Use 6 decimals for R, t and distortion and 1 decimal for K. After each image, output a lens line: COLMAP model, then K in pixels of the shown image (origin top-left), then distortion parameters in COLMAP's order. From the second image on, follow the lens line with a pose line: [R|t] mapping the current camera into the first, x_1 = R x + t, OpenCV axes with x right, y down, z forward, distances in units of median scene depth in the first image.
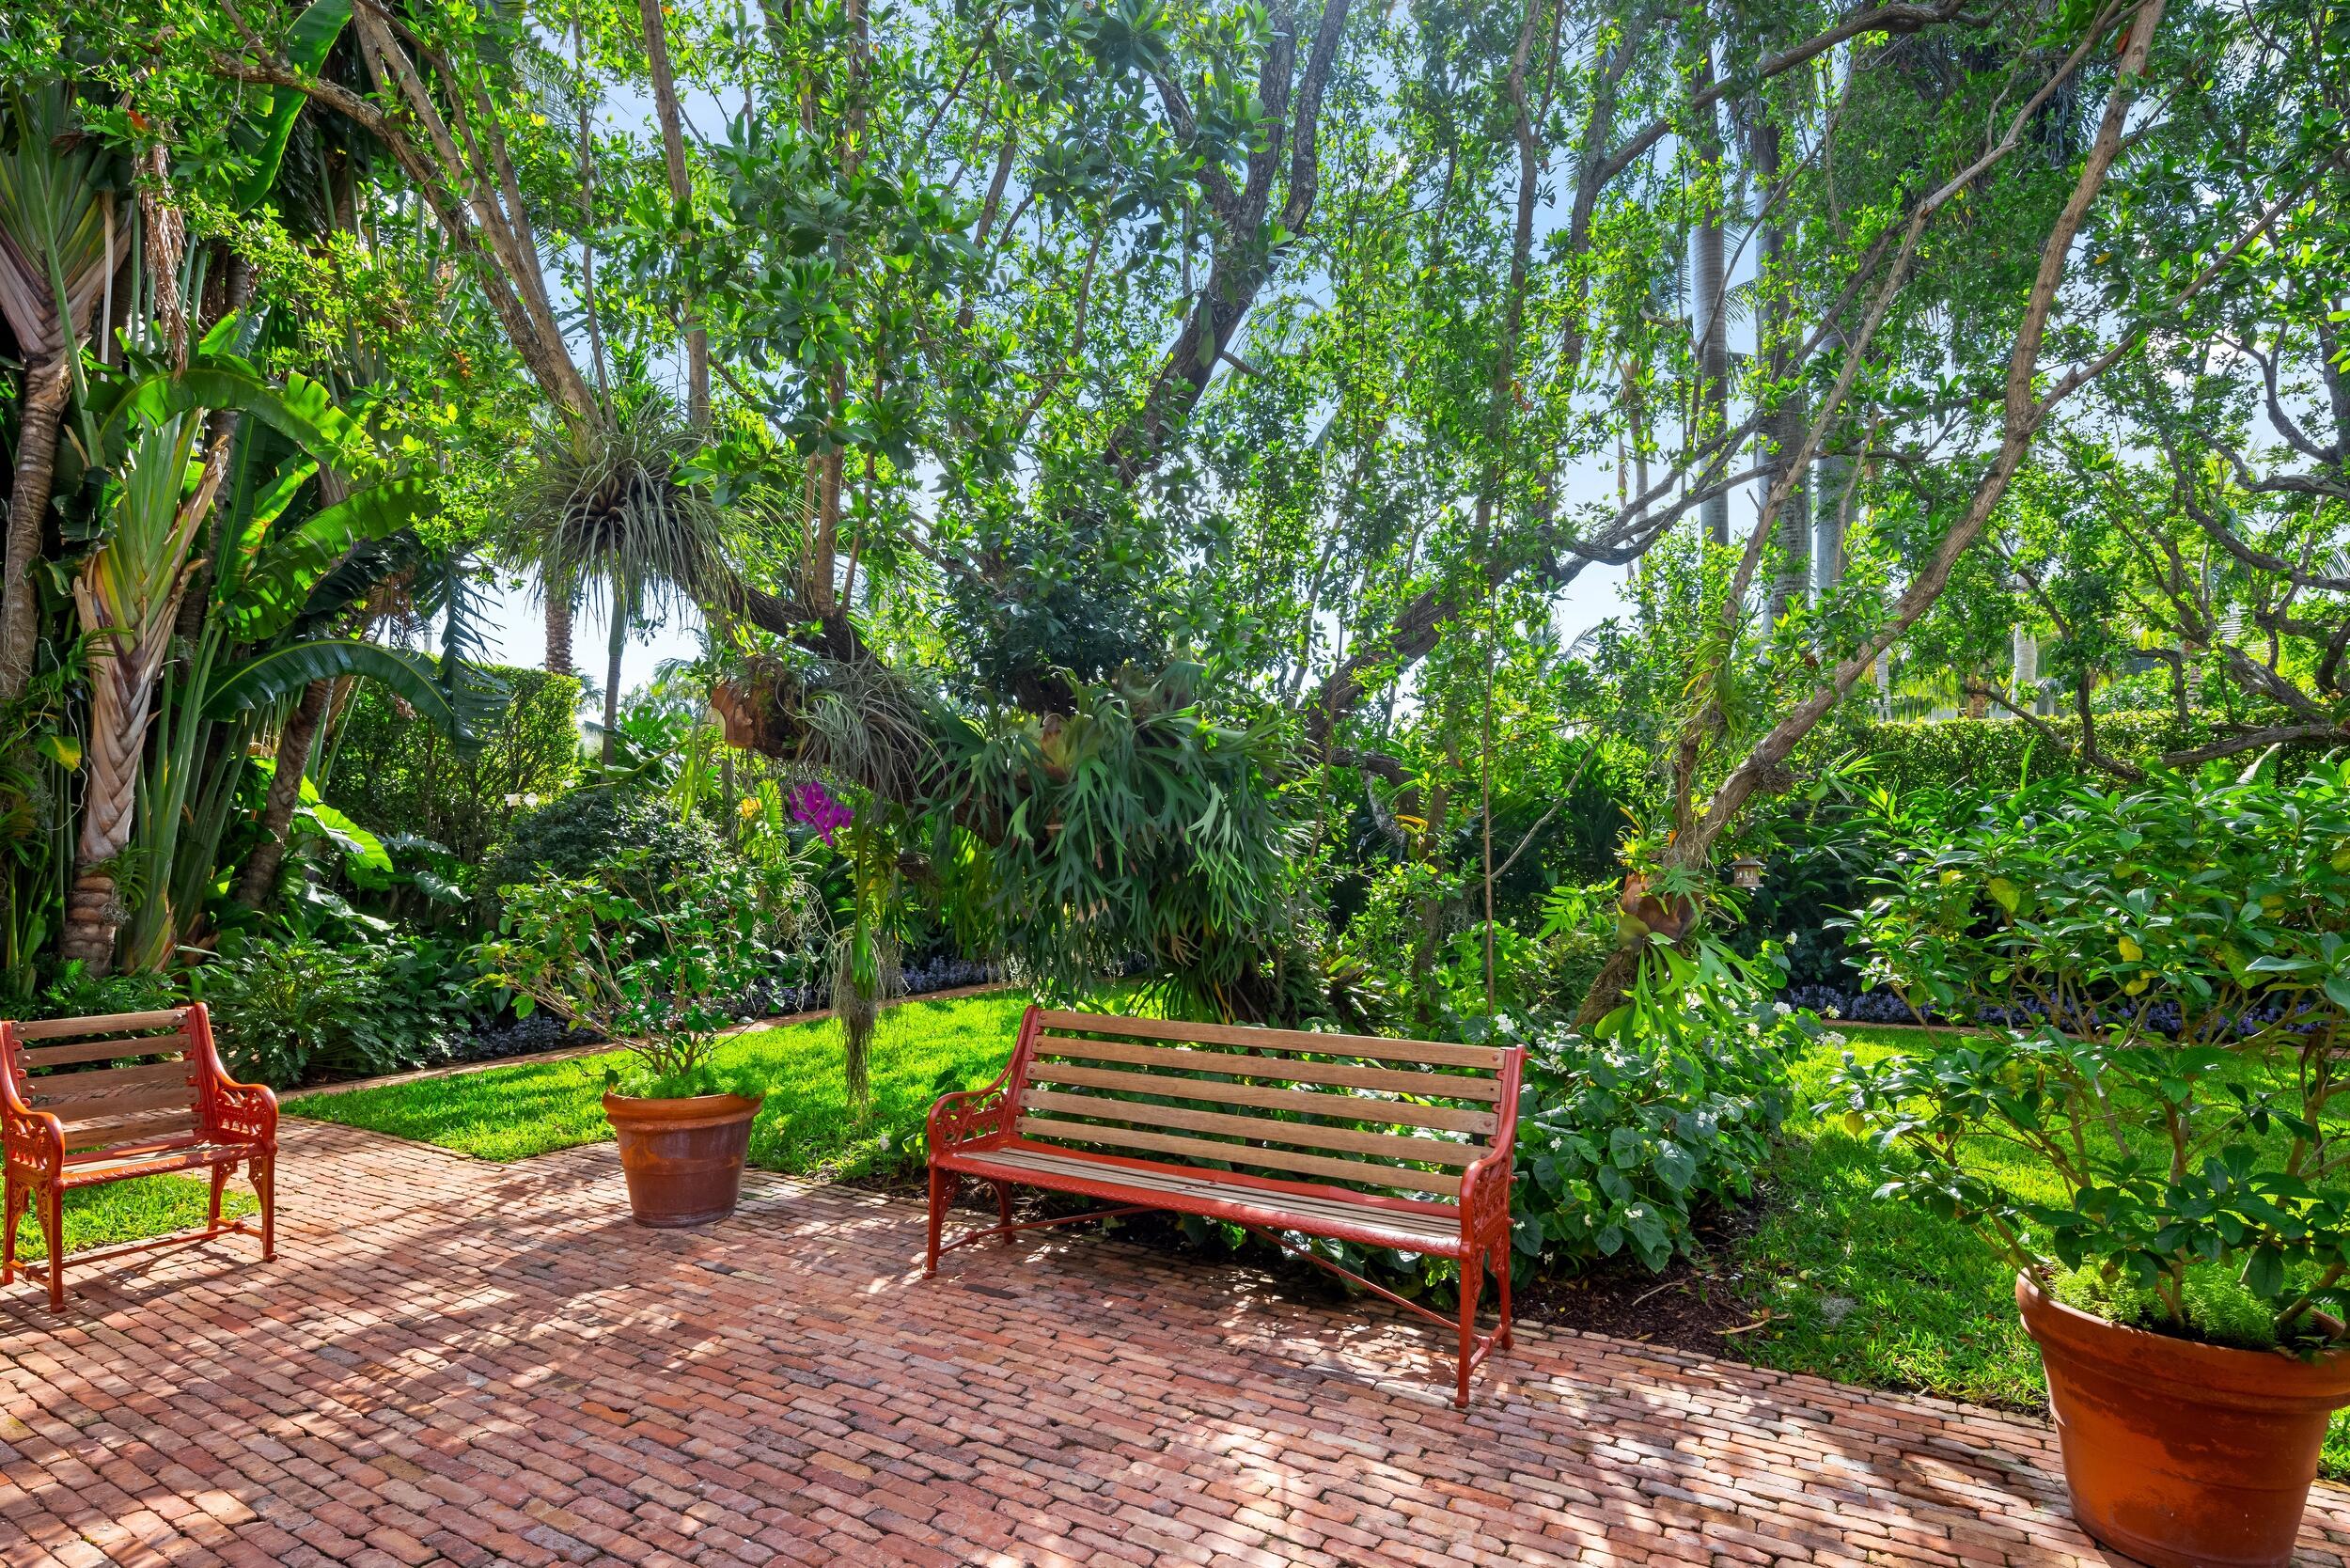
lens RADIAL K [[1179.8, 0, 1182.4], [0, 1179.8, 803.5], [0, 0, 1]] dist [0.003295, 0.001624]
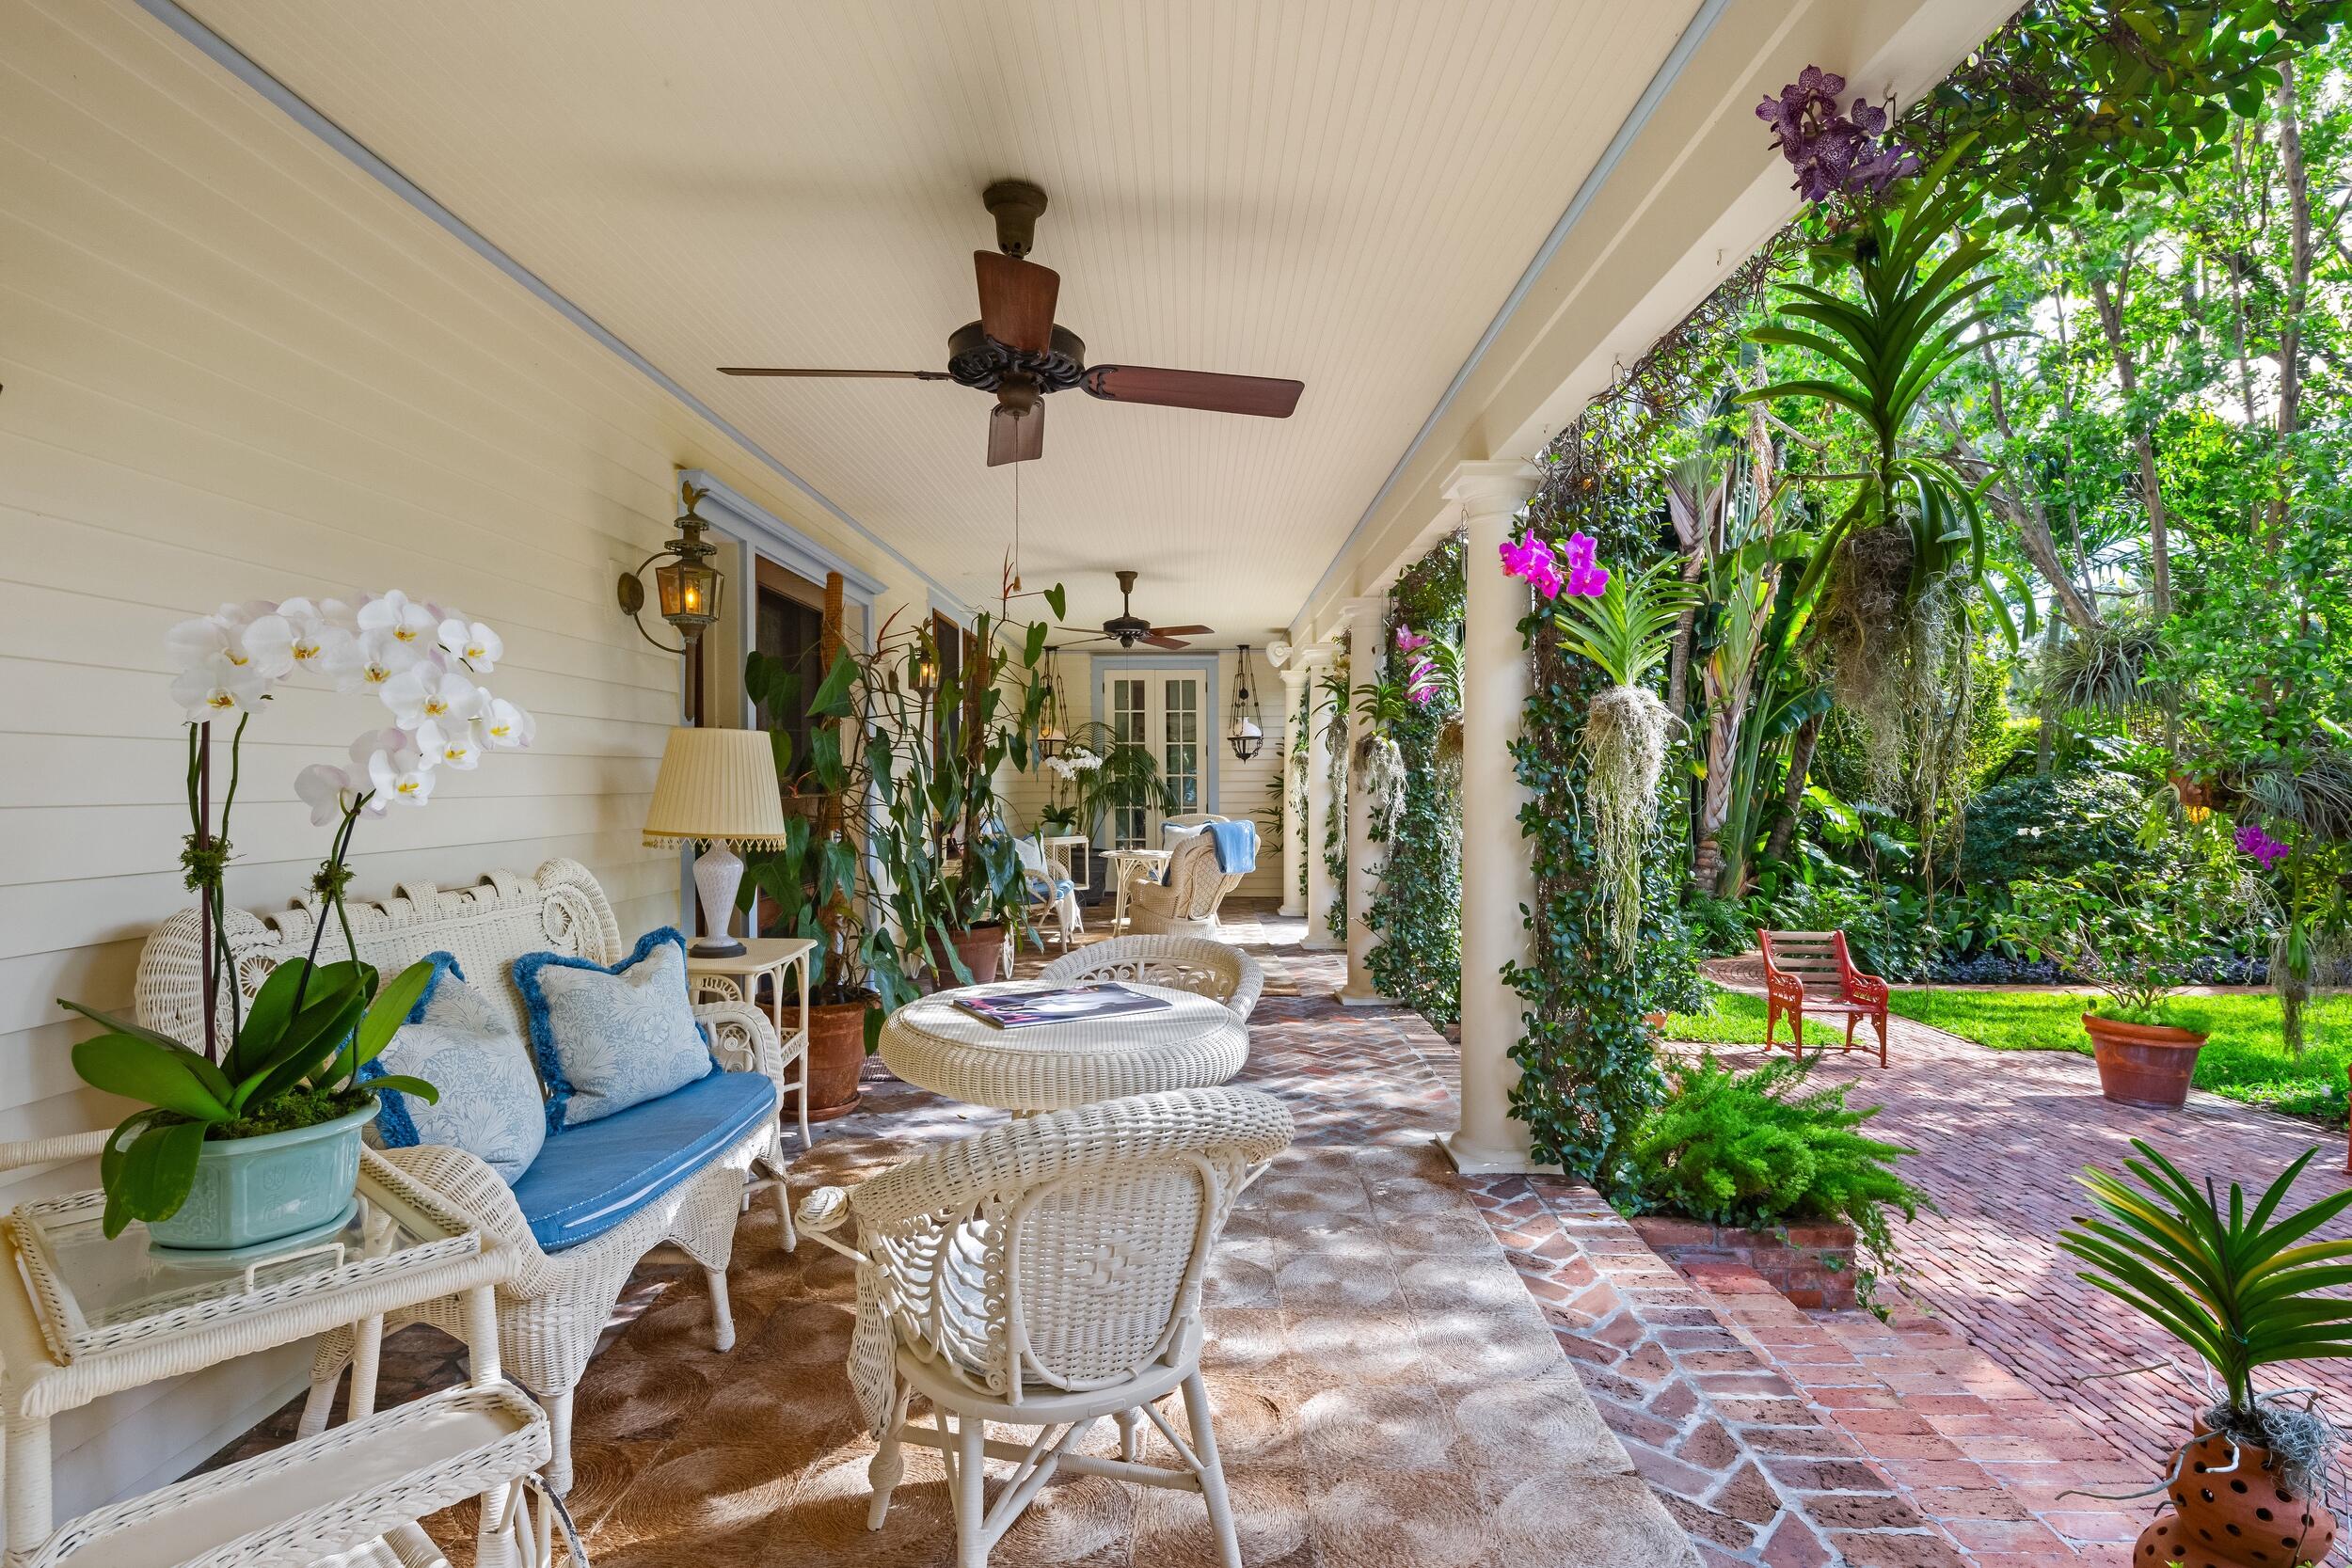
lens RADIAL K [[1180.7, 0, 1183.4], [0, 1180.7, 803.6], [0, 0, 1]] dist [0.003295, 0.001624]
pose [[0.499727, 0.017906, -0.865998, 0.178089], [0.032566, 0.998691, 0.039441, -0.088518], [0.865571, -0.047912, 0.498490, -0.525949]]
